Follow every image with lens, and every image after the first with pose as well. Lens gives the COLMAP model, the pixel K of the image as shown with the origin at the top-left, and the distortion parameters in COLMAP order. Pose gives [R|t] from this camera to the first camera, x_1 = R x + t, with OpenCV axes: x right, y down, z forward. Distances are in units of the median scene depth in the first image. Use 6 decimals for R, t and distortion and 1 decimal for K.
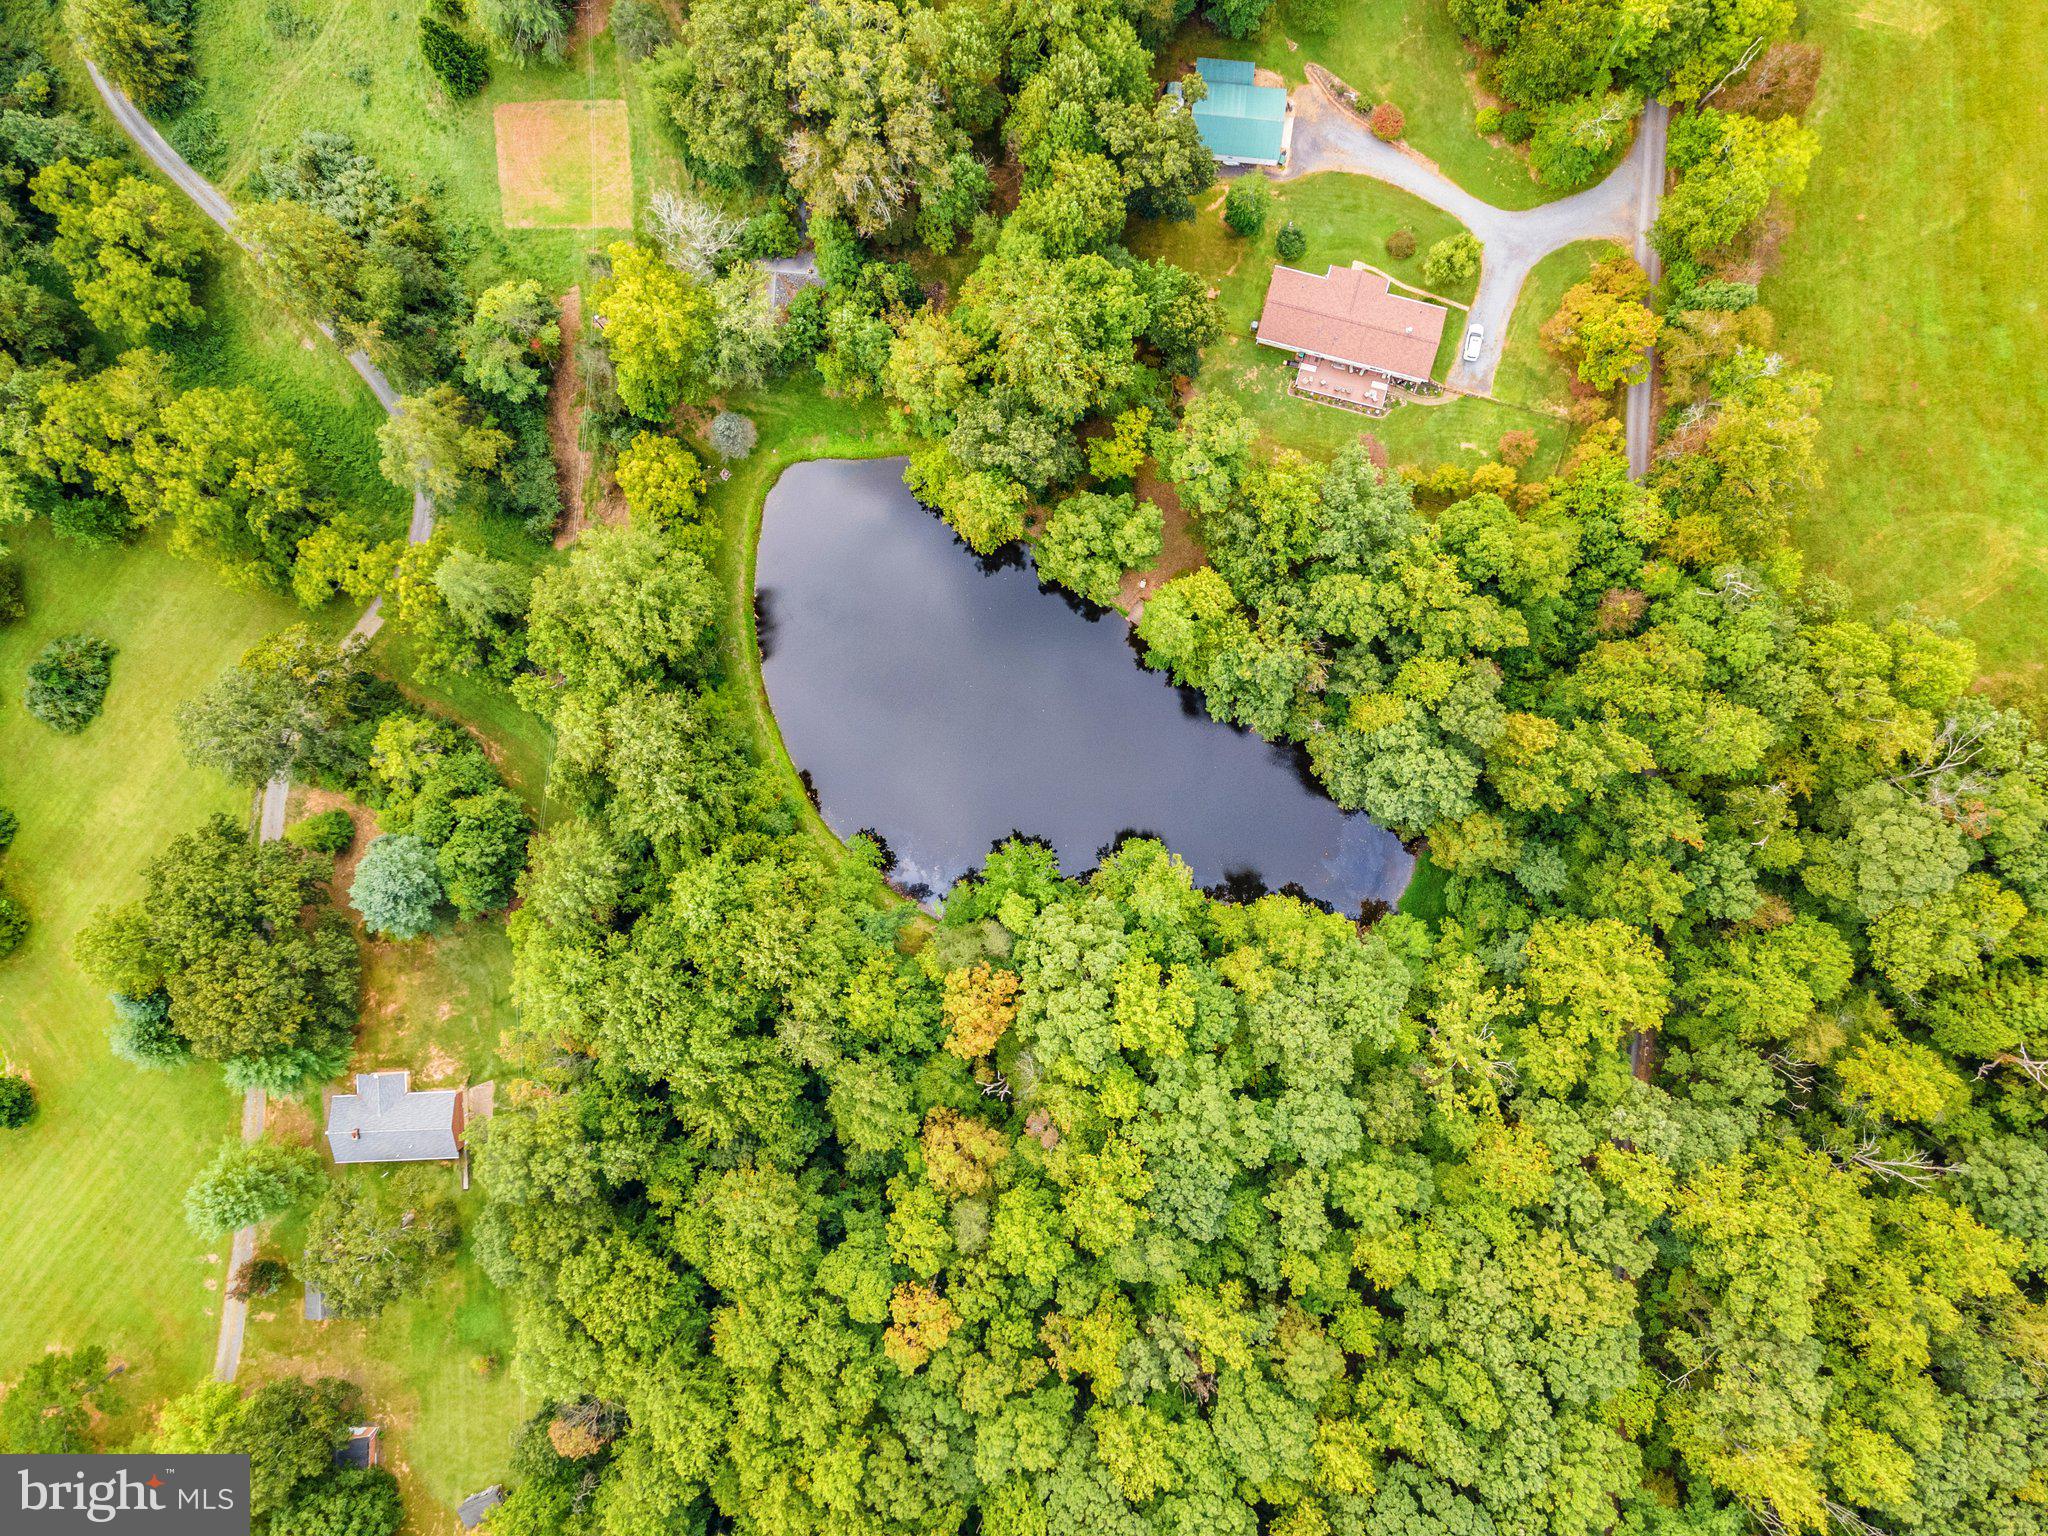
lens RADIAL K [[1447.2, 0, 1021.2], [0, 1447.2, 769.3], [0, 0, 1]] dist [0.030651, 0.000203]
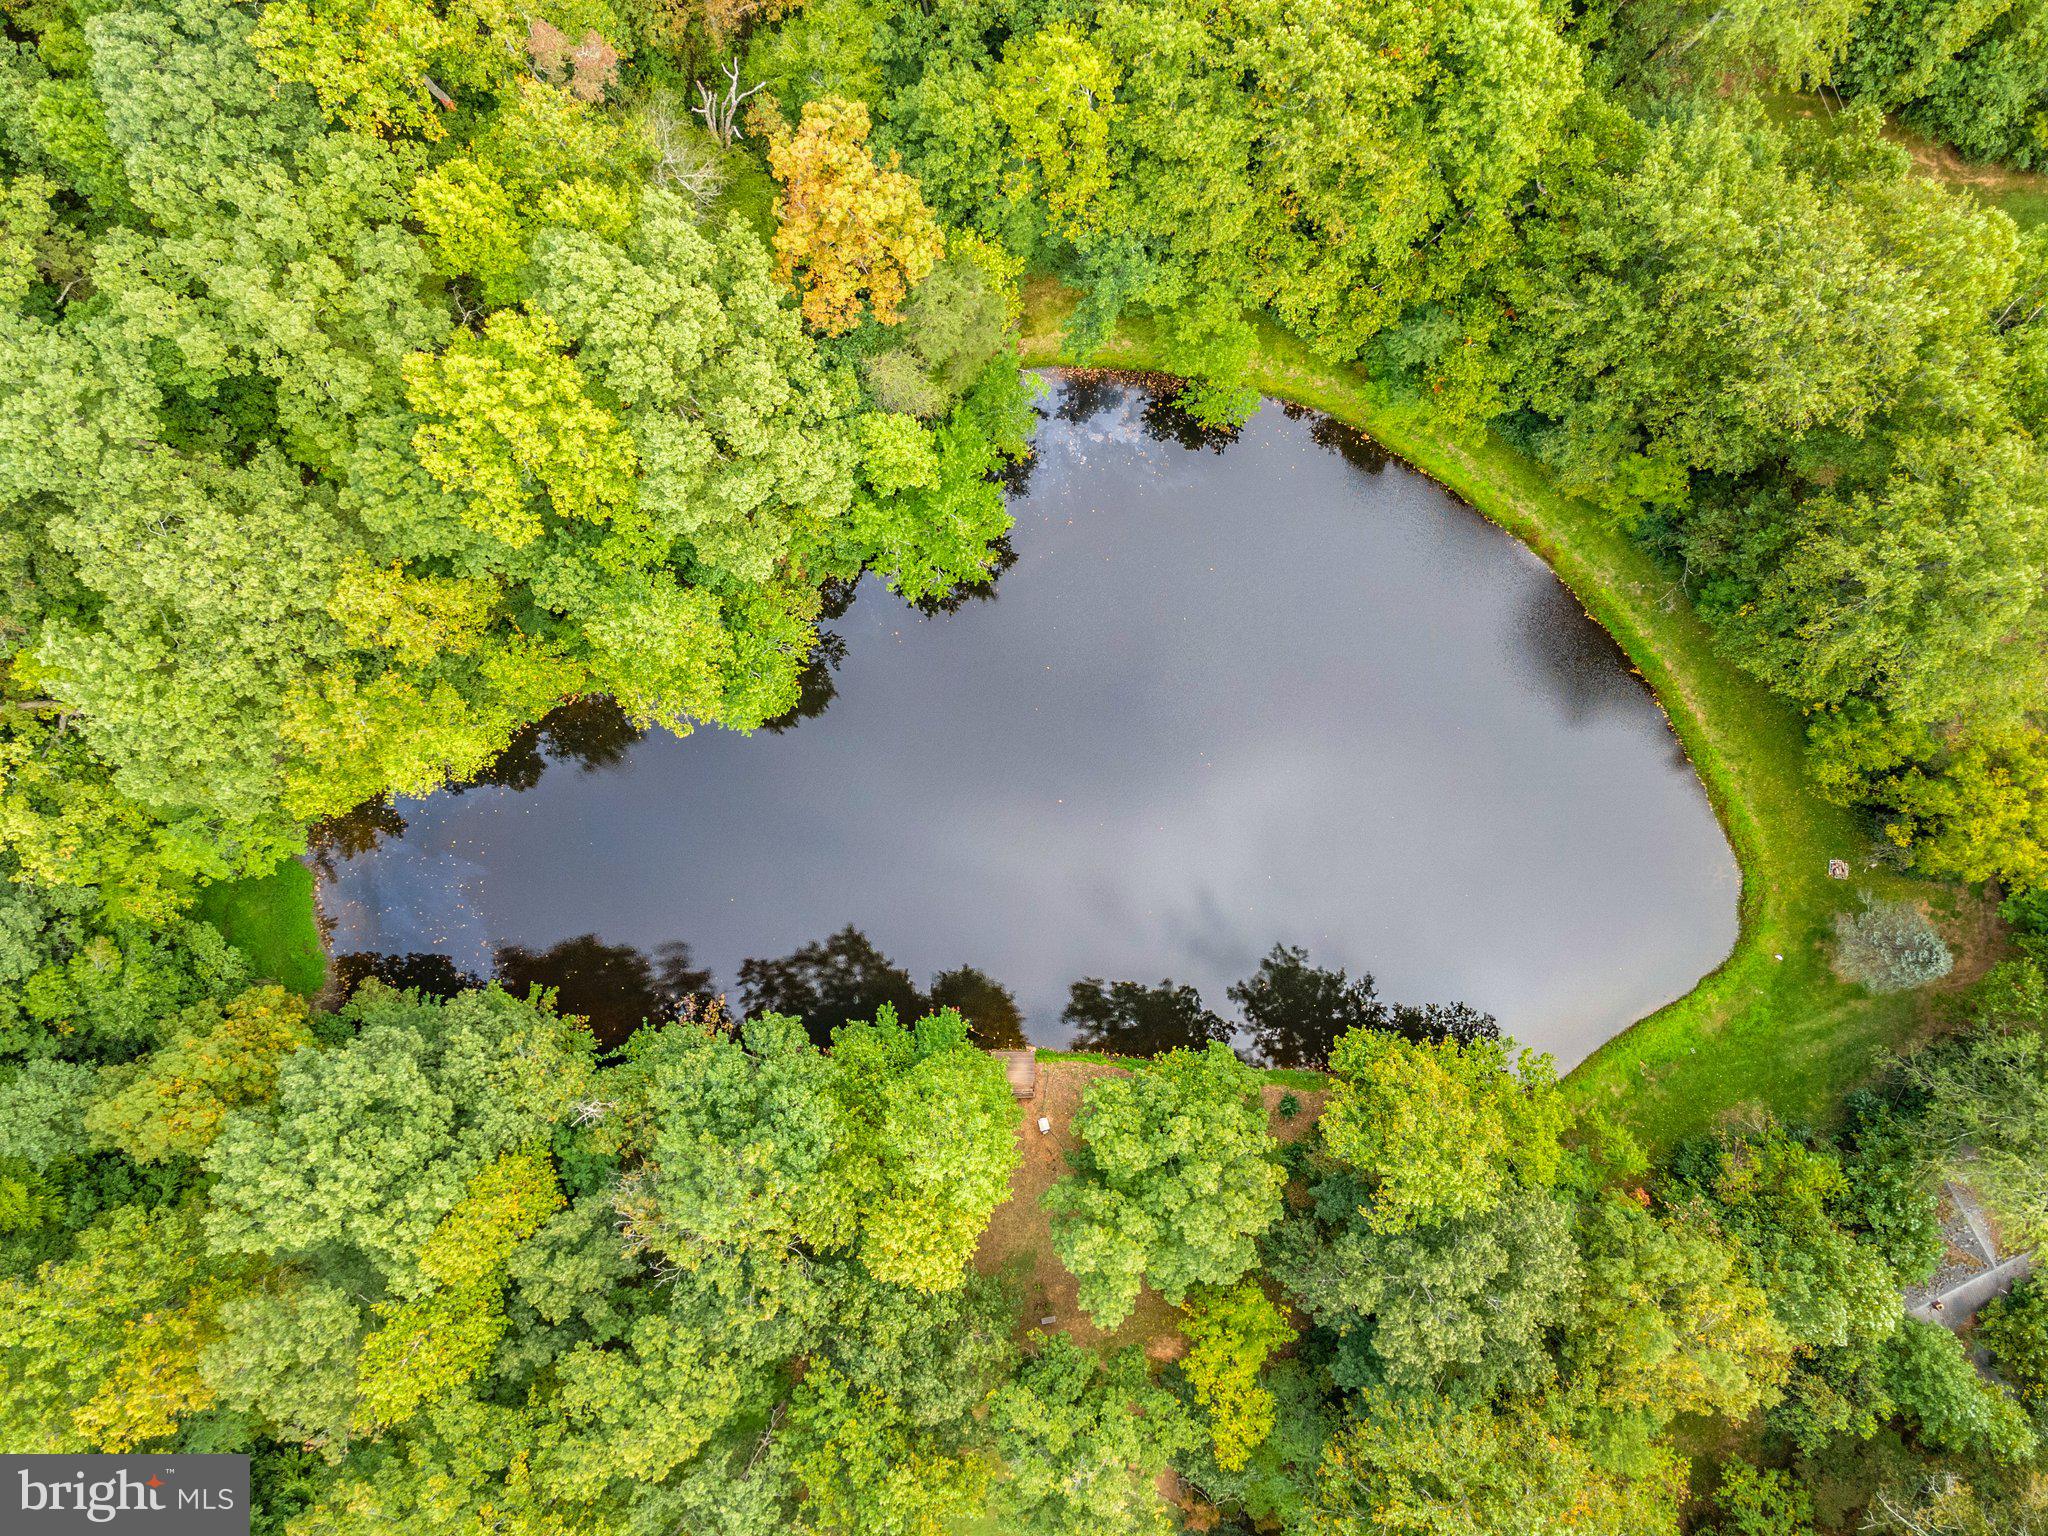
lens RADIAL K [[1447.2, 0, 1015.2], [0, 1447.2, 772.7], [0, 0, 1]] dist [0.030651, 0.000203]
pose [[-0.840033, 0.540426, 0.047793, -0.001672], [-0.542495, -0.837772, -0.061943, 0.018788], [0.006564, -0.077961, 0.996935, 0.528308]]
